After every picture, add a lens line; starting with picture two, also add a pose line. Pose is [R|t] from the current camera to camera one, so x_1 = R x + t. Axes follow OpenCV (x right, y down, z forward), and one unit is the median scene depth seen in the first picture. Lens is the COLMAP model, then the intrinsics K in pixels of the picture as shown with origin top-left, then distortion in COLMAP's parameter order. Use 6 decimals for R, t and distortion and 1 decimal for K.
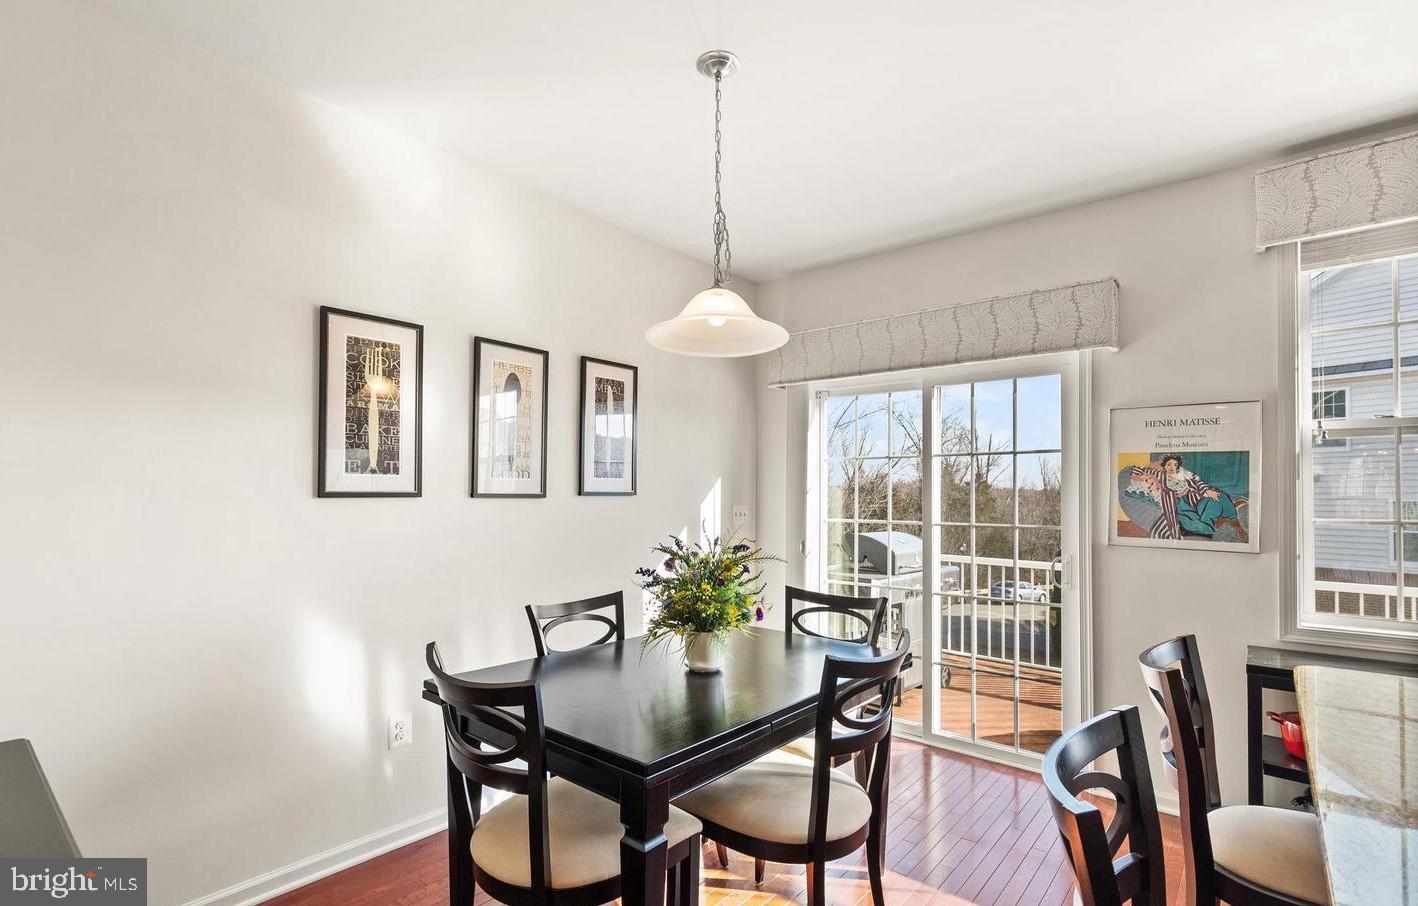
lens RADIAL K [[662.8, 0, 706.9], [0, 662.8, 484.2], [0, 0, 1]] dist [0.022073, 0.000141]
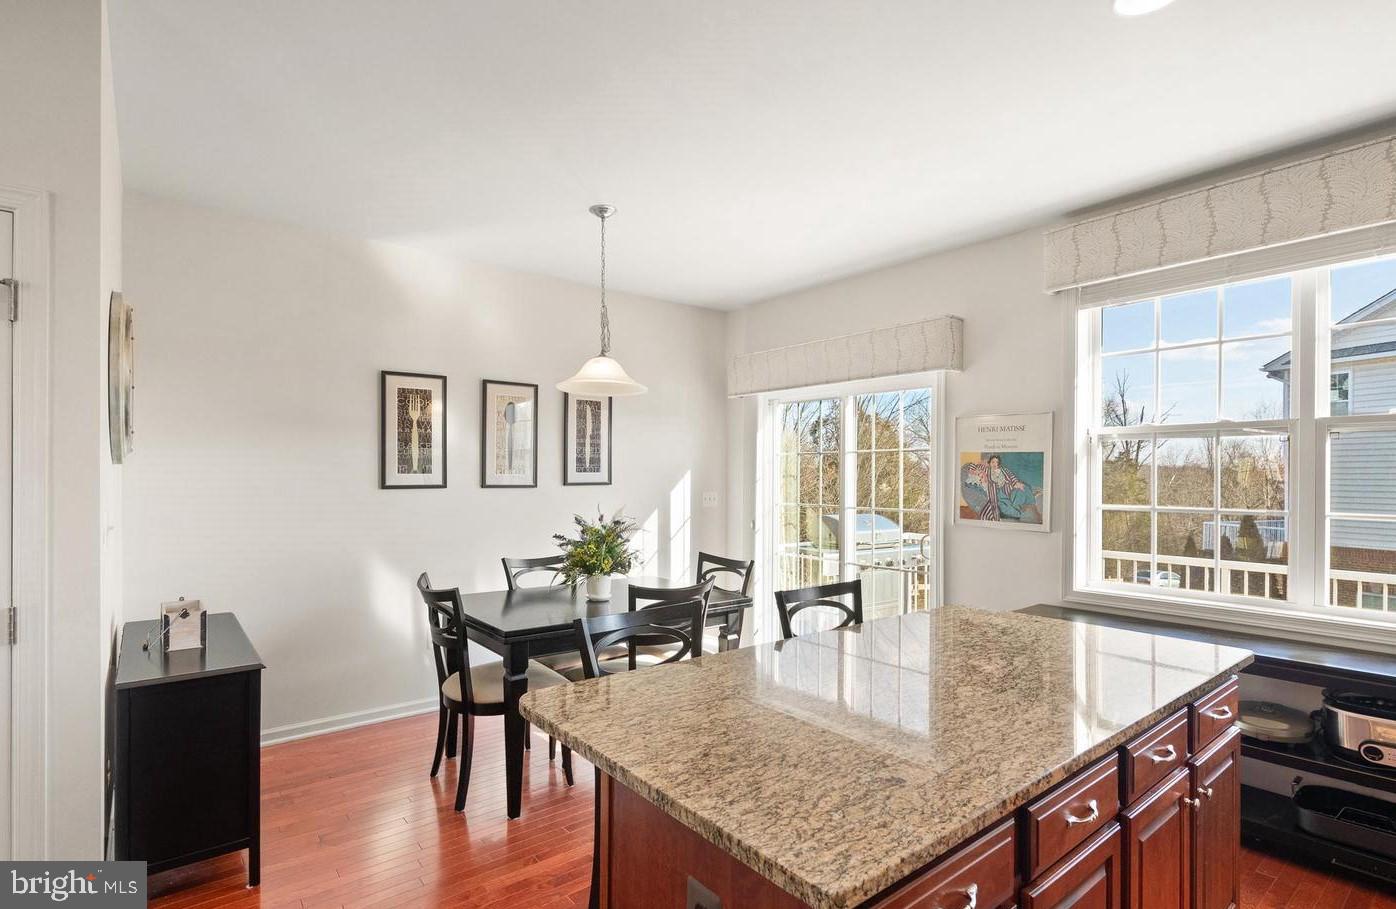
lens RADIAL K [[681.4, 0, 695.9], [0, 681.4, 482.6], [0, 0, 1]] dist [0.000269, 0.104879]
pose [[0.980909, -0.000033, -0.194469, 0.413396], [0.005584, 0.999592, 0.027997, -0.031823], [0.194389, -0.028548, 0.980509, -0.407772]]
